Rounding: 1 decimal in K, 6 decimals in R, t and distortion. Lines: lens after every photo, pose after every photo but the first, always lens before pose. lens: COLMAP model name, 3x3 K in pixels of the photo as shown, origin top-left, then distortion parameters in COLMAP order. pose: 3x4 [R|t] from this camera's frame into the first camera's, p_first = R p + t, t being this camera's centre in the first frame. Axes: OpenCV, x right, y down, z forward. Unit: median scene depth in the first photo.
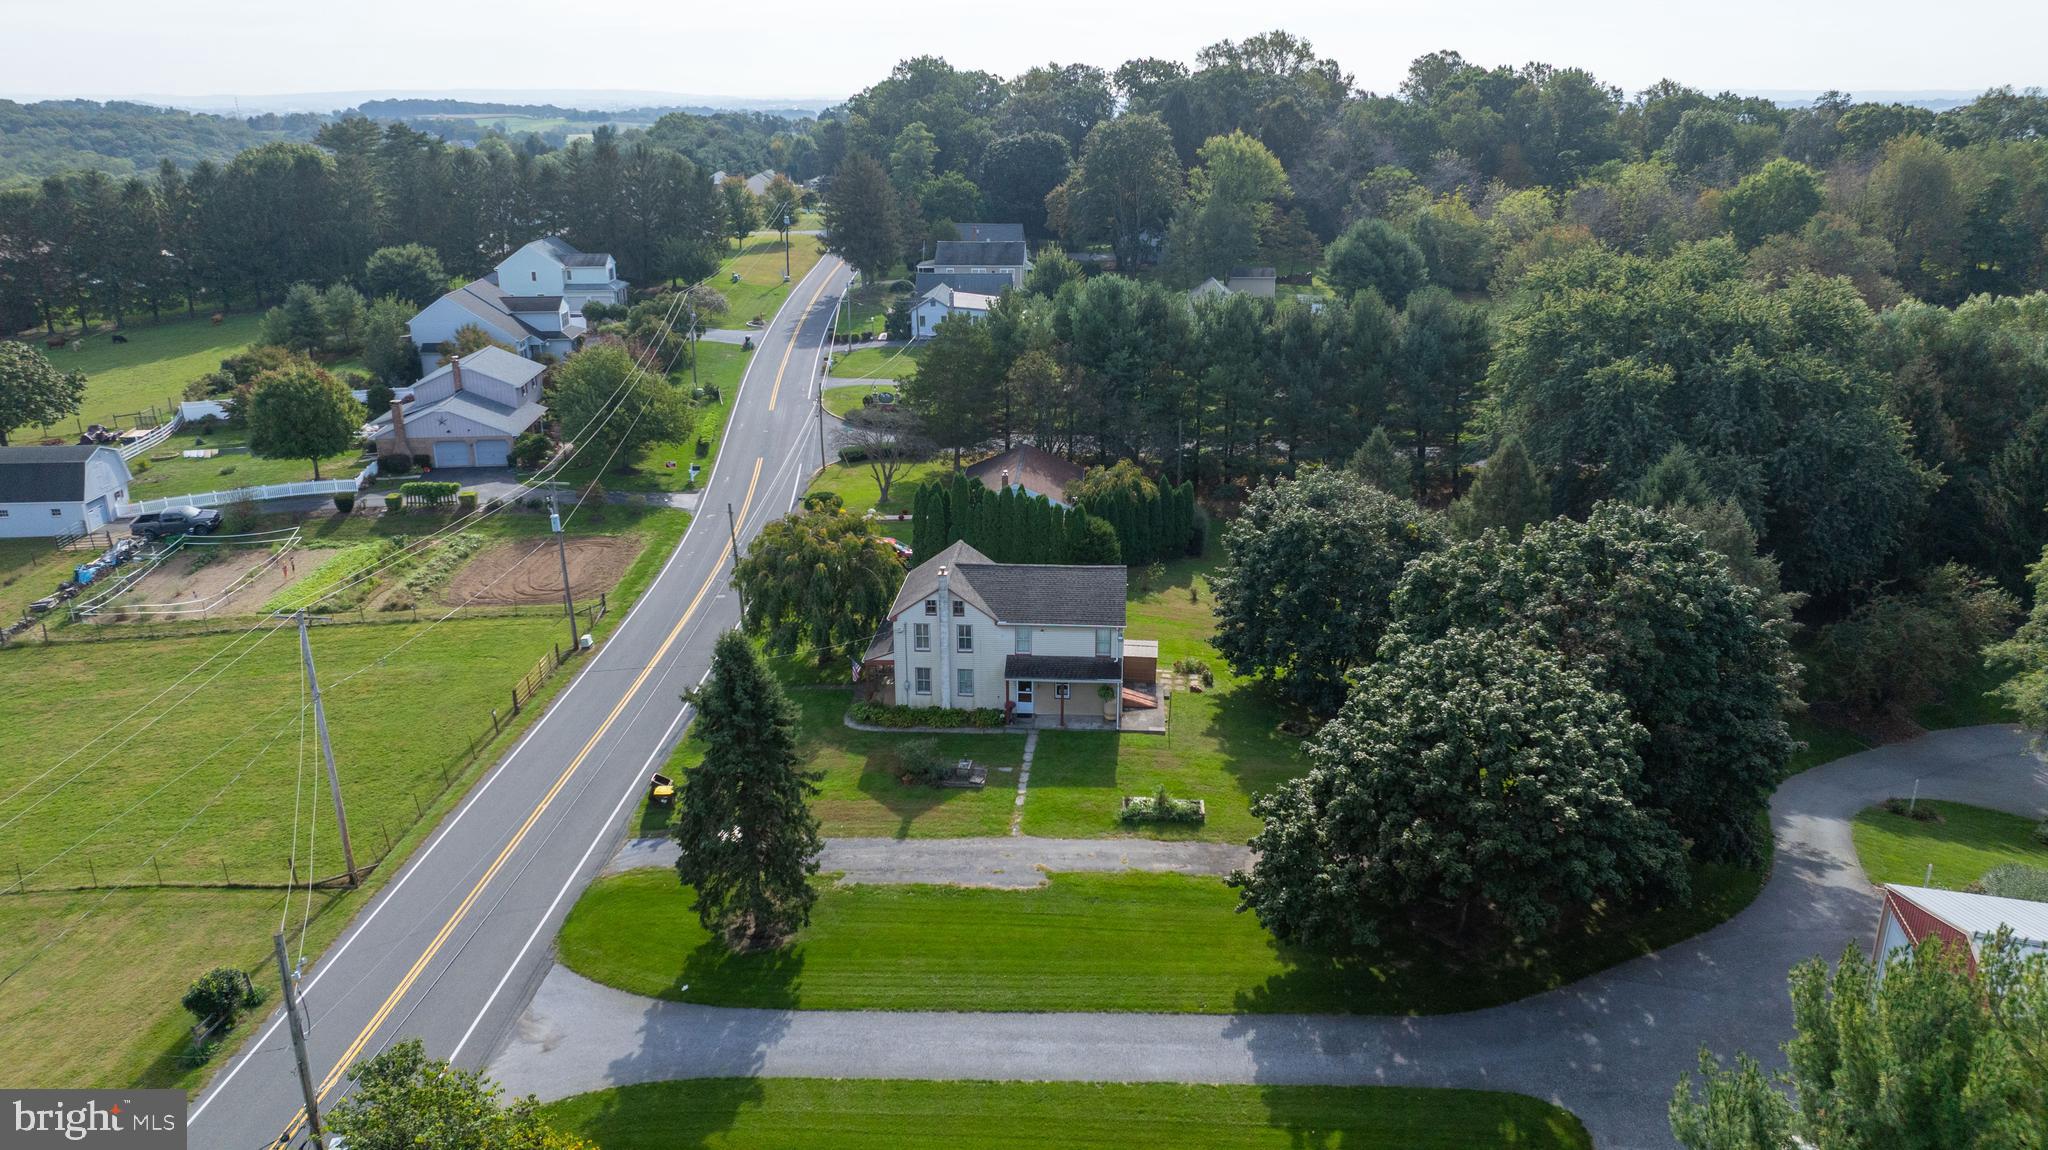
lens RADIAL K [[1453.7, 0, 1023.4], [0, 1453.7, 583.5], [0, 0, 1]] dist [-0.038578, 0.042919]
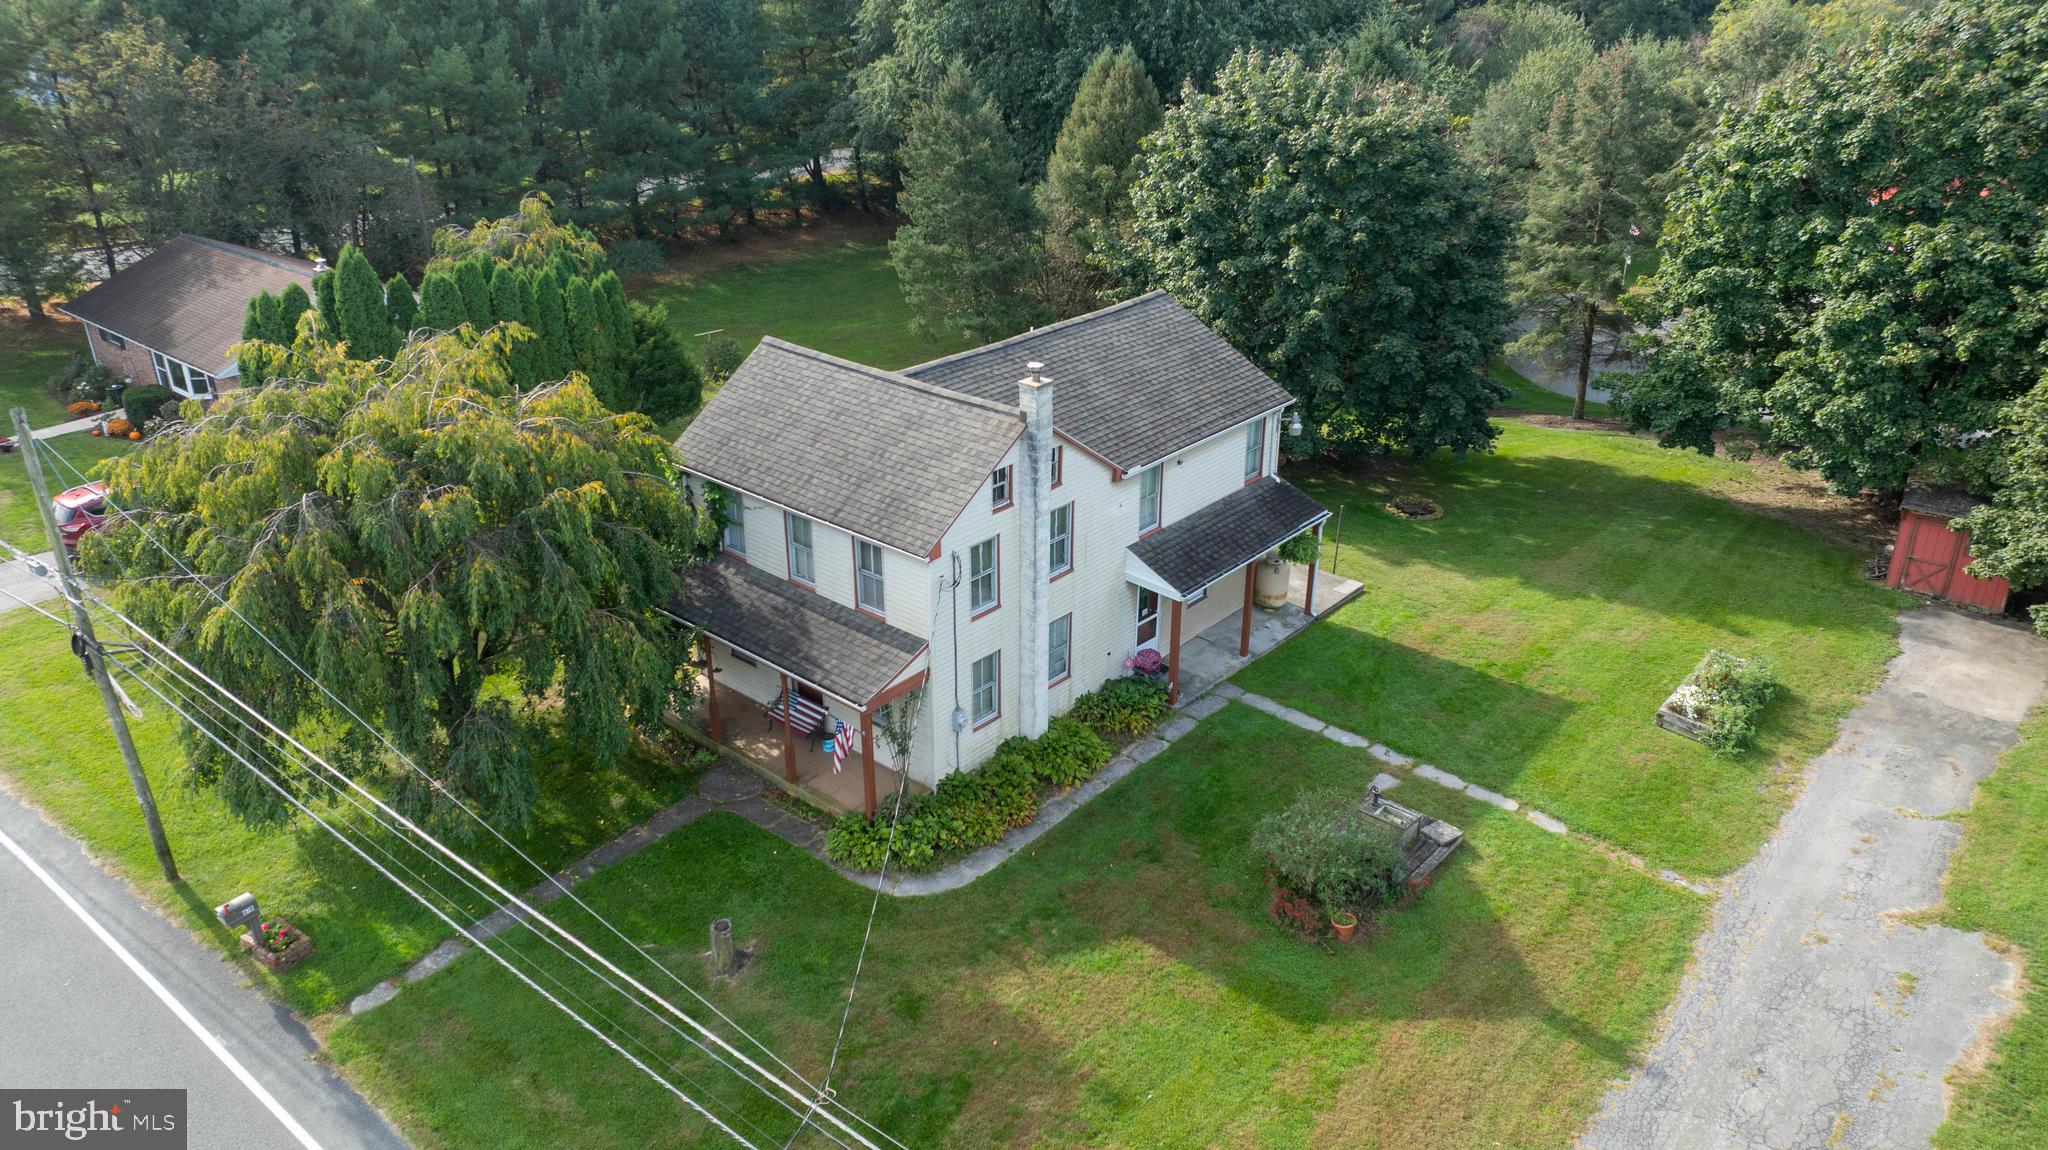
lens RADIAL K [[1453.7, 0, 1028.6], [0, 1453.7, 571.2], [0, 0, 1]] dist [-0.038578, 0.042919]
pose [[0.590452, -0.334044, 0.734698, -0.271321], [0.257160, 0.940746, 0.221057, -0.034551], [-0.765007, 0.058412, 0.641368, 0.623197]]
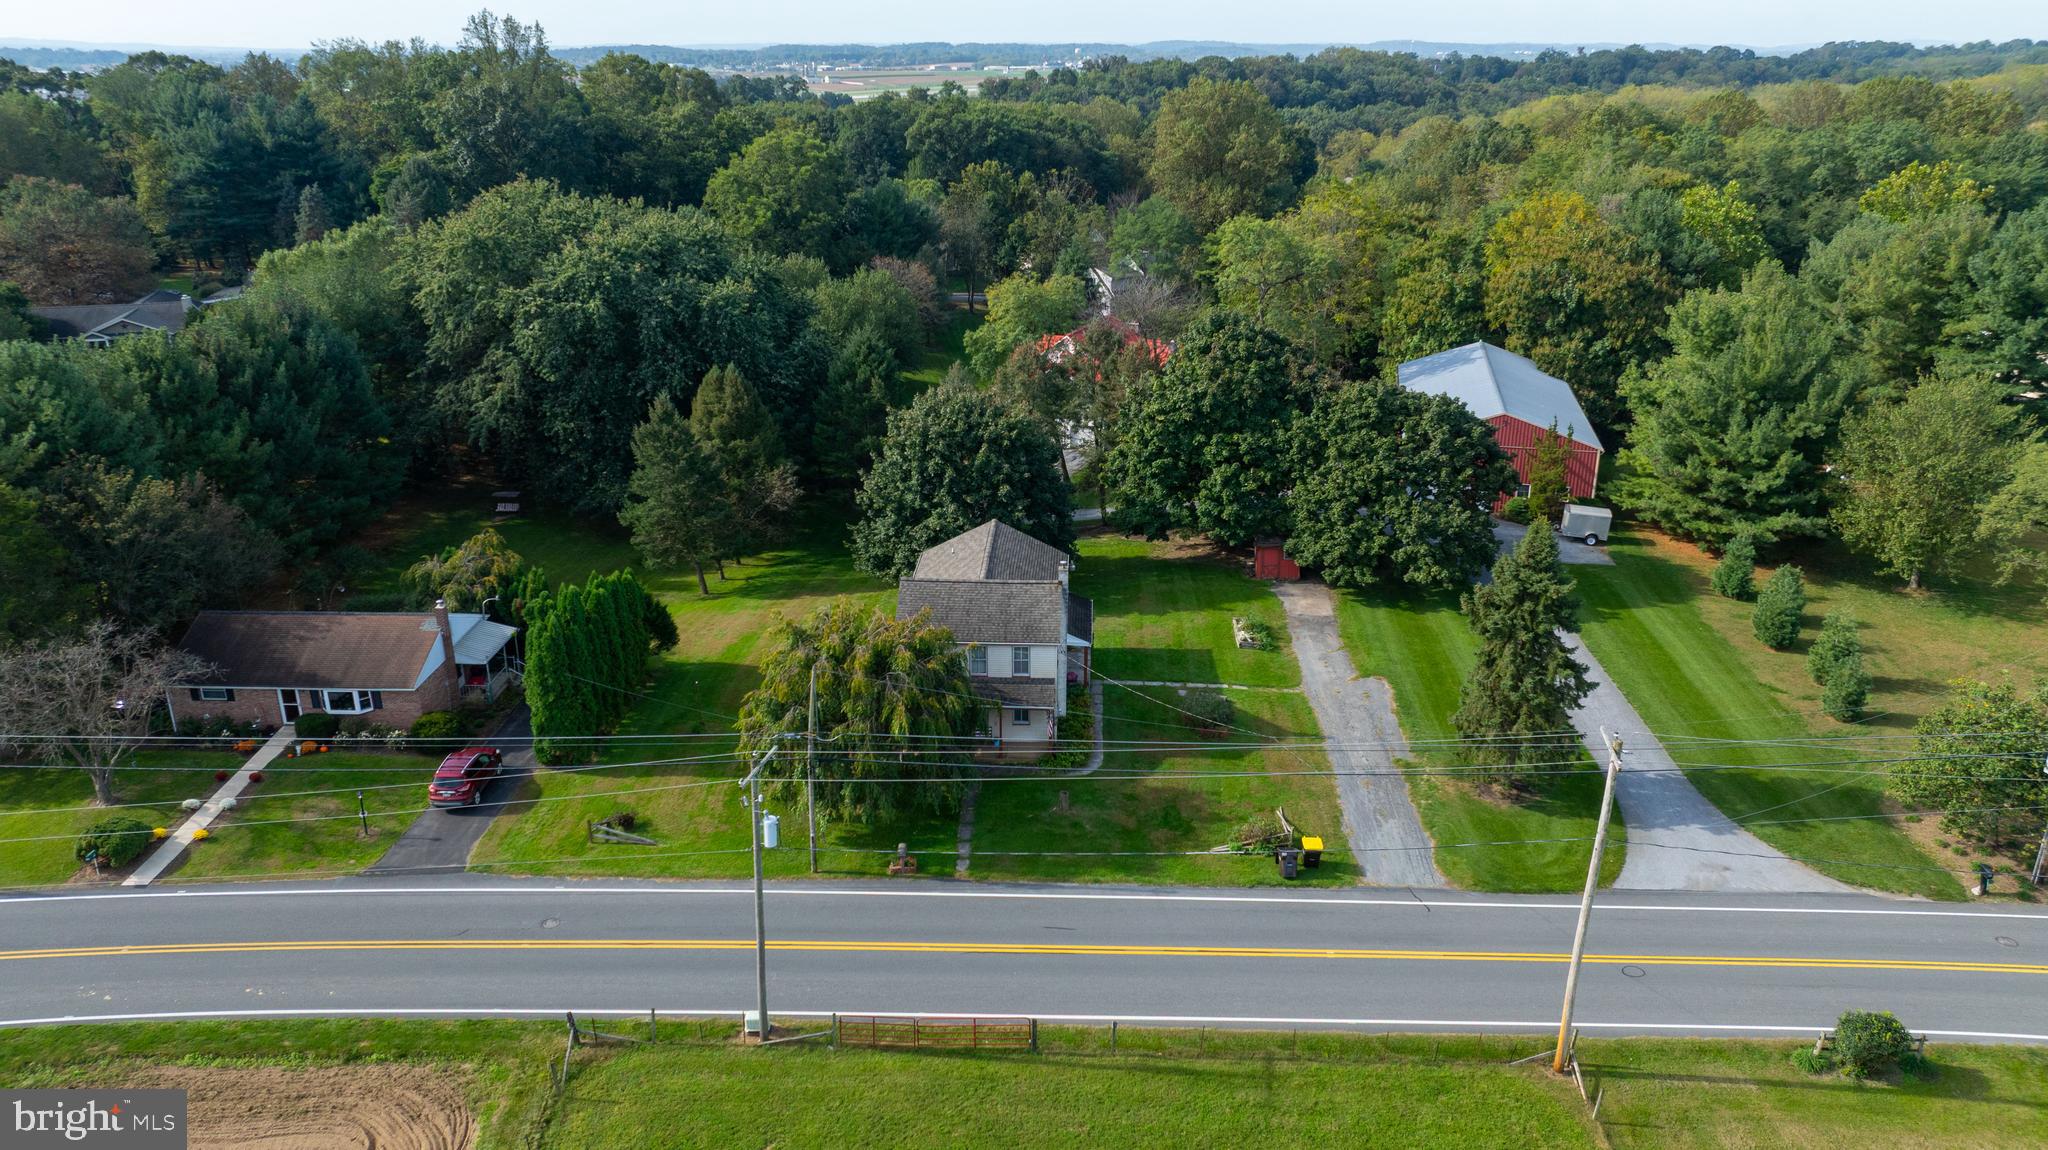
lens RADIAL K [[1453.7, 0, 1027.2], [0, 1453.7, 579.0], [0, 0, 1]] dist [-0.038578, 0.042919]
pose [[-0.032935, -0.343714, 0.938497, -0.740281], [0.325627, 0.884081, 0.335212, -0.255152], [-0.944924, 0.316640, 0.082805, 0.763826]]
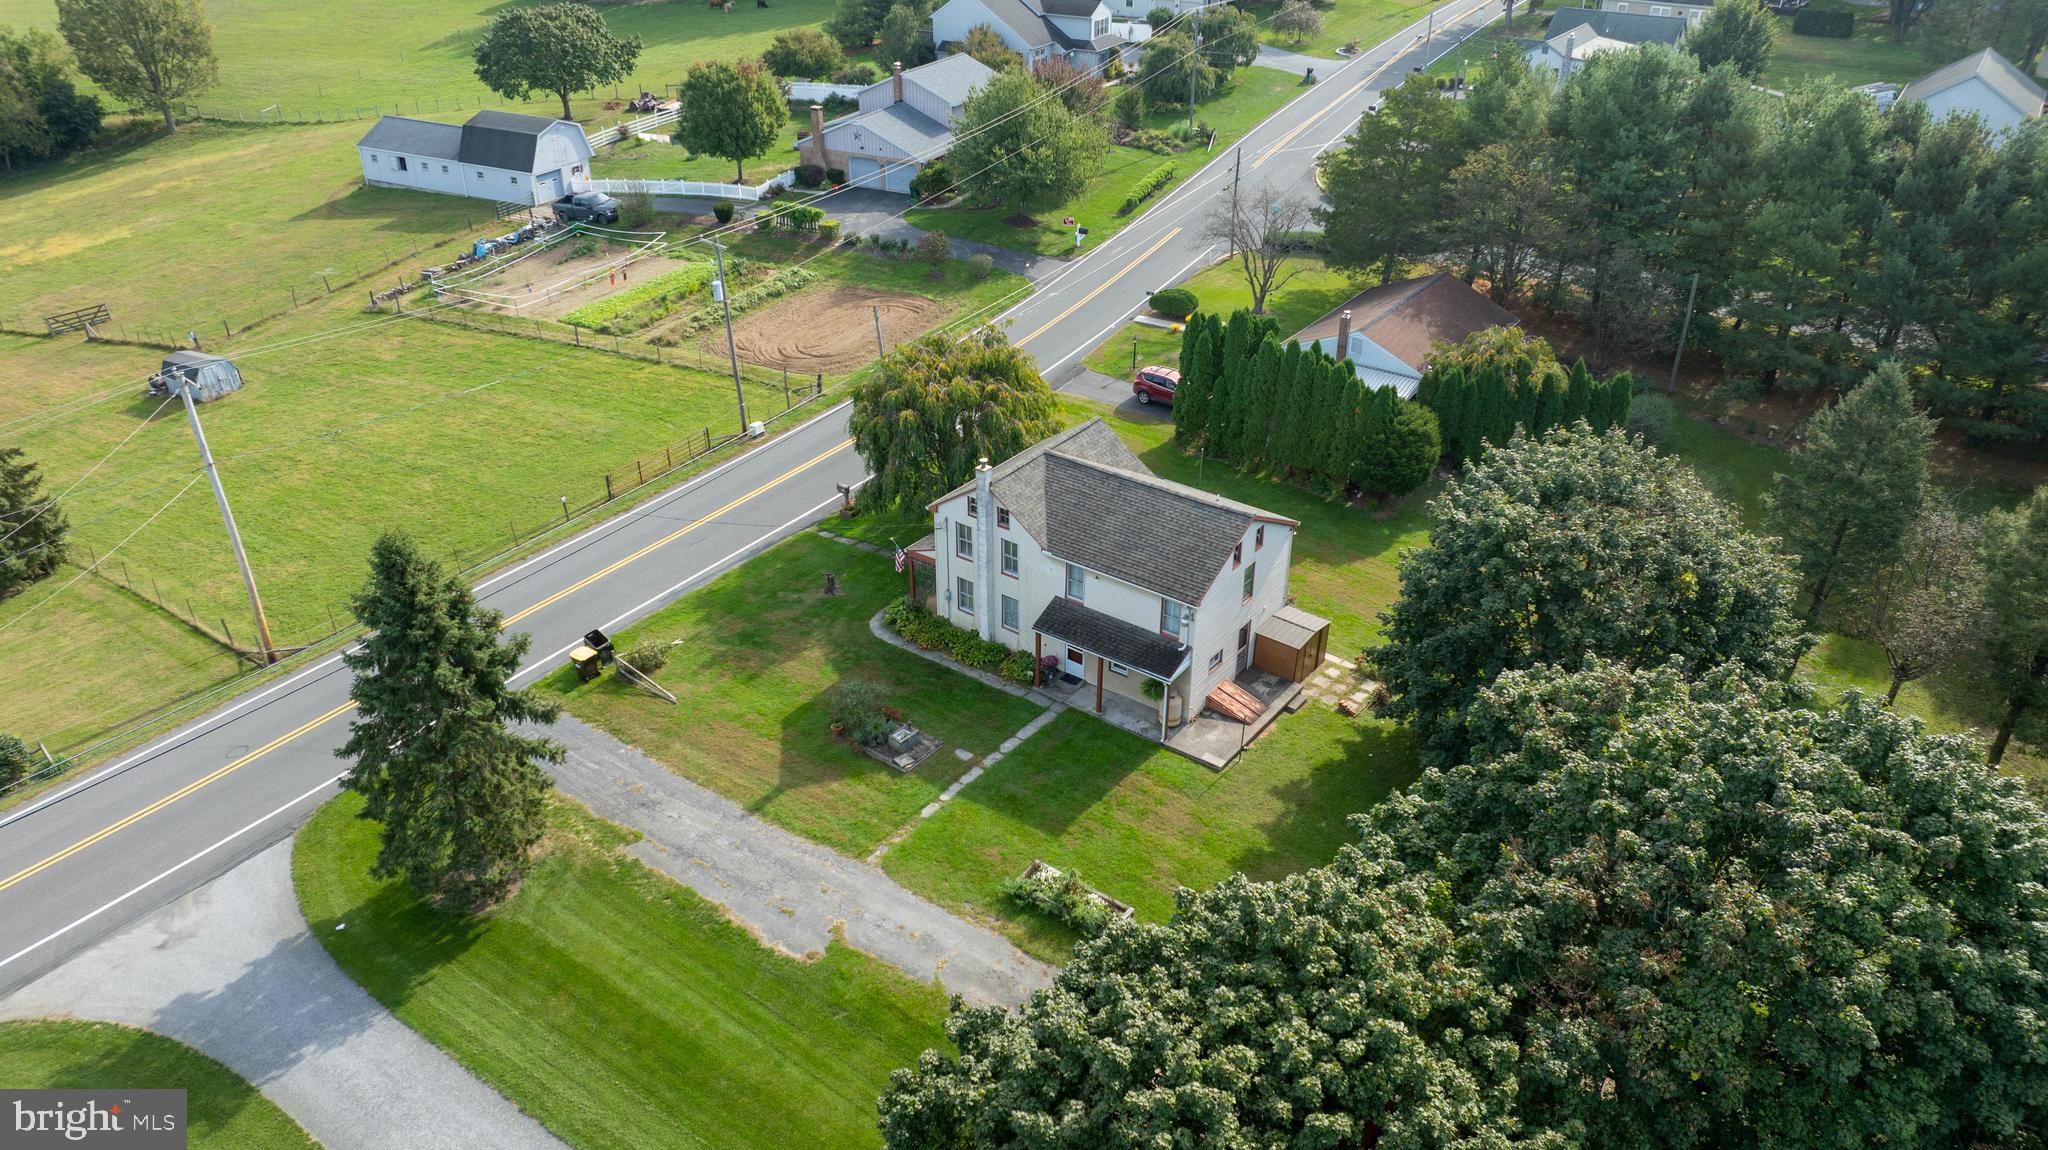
lens RADIAL K [[1453.7, 0, 1016.7], [0, 1453.7, 570.1], [0, 0, 1]] dist [-0.038578, 0.042919]
pose [[0.842676, 0.267755, -0.467124, 0.252448], [-0.175395, 0.956769, 0.232013, -0.104885], [0.509052, -0.113581, 0.853209, 0.306229]]
